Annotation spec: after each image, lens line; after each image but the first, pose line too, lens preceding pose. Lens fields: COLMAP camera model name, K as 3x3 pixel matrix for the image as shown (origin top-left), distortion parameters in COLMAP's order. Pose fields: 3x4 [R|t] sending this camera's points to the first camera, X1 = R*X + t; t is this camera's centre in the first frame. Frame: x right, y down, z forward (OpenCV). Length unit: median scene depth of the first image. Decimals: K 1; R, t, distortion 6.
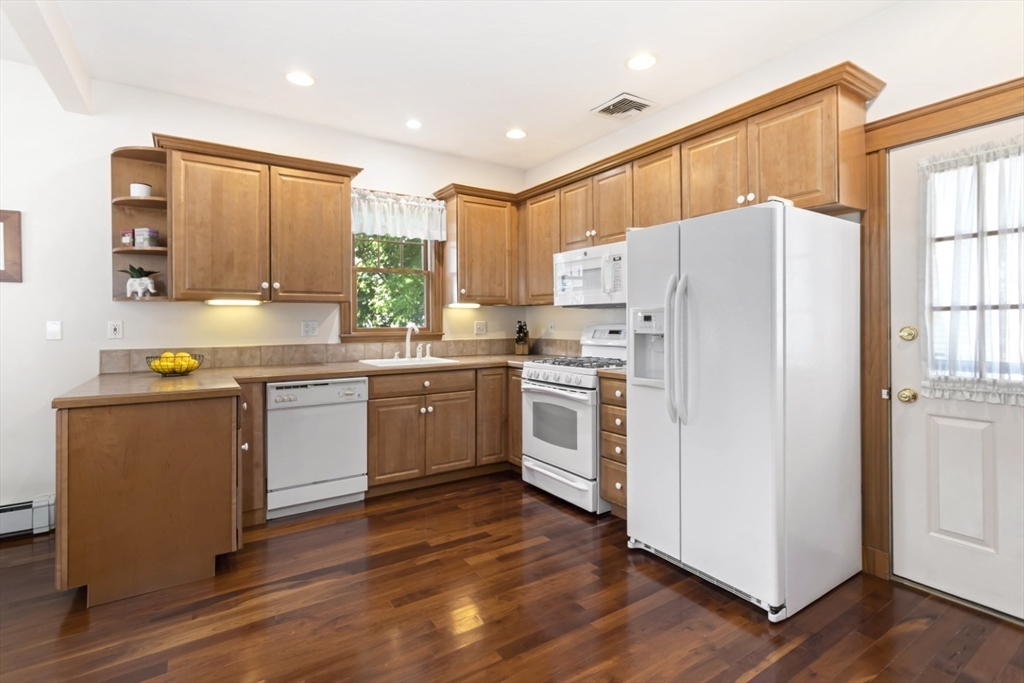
lens RADIAL K [[490.0, 0, 513.6], [0, 490.0, 324.8], [0, 0, 1]] dist [-0.006706, 0.001427]
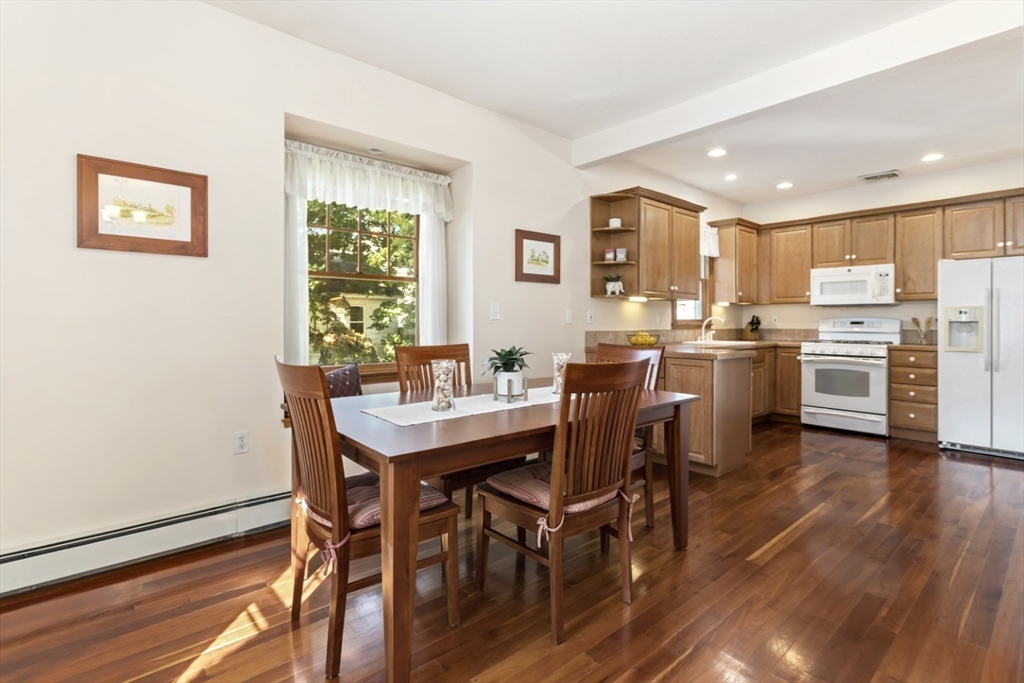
lens RADIAL K [[490.0, 0, 510.1], [0, 490.0, 323.8], [0, 0, 1]] dist [-0.006706, 0.001427]
pose [[0.992328, 0.007904, 0.123380, -1.124283], [-0.007693, 0.999968, -0.002187, 0.031773], [-0.123394, 0.001221, 0.992357, -0.380967]]
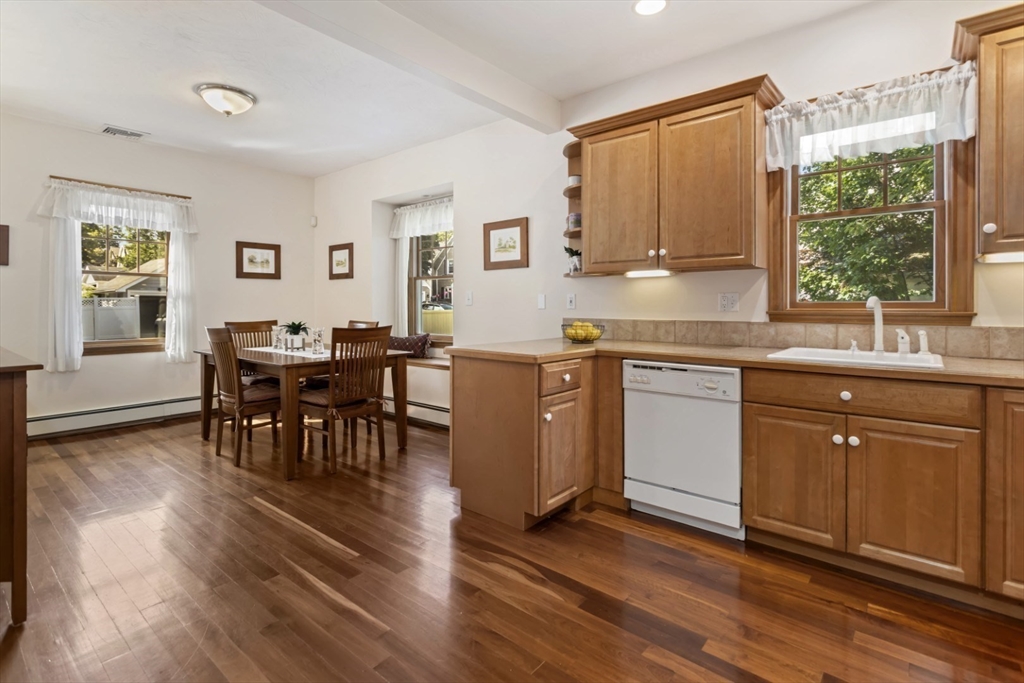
lens RADIAL K [[490.0, 0, 511.3], [0, 490.0, 304.8], [0, 0, 1]] dist [-0.006706, 0.001427]
pose [[0.278350, 0.005290, -0.960465, 0.281587], [-0.007119, 0.999969, 0.003444, 0.013285], [0.960453, 0.005878, 0.278378, 0.473850]]
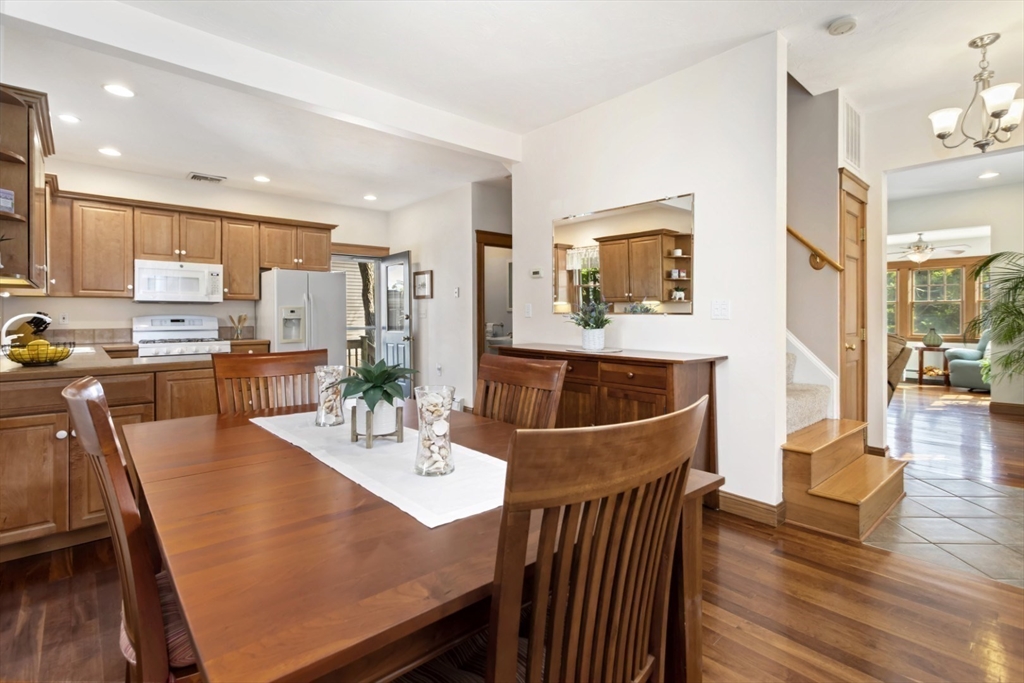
lens RADIAL K [[490.0, 0, 529.2], [0, 490.0, 325.6], [0, 0, 1]] dist [-0.006706, 0.001427]
pose [[-0.168351, -0.007803, 0.985696, -1.519264], [0.011744, 0.999882, 0.009922, 0.029712], [-0.985657, 0.013246, -0.168239, 0.240291]]
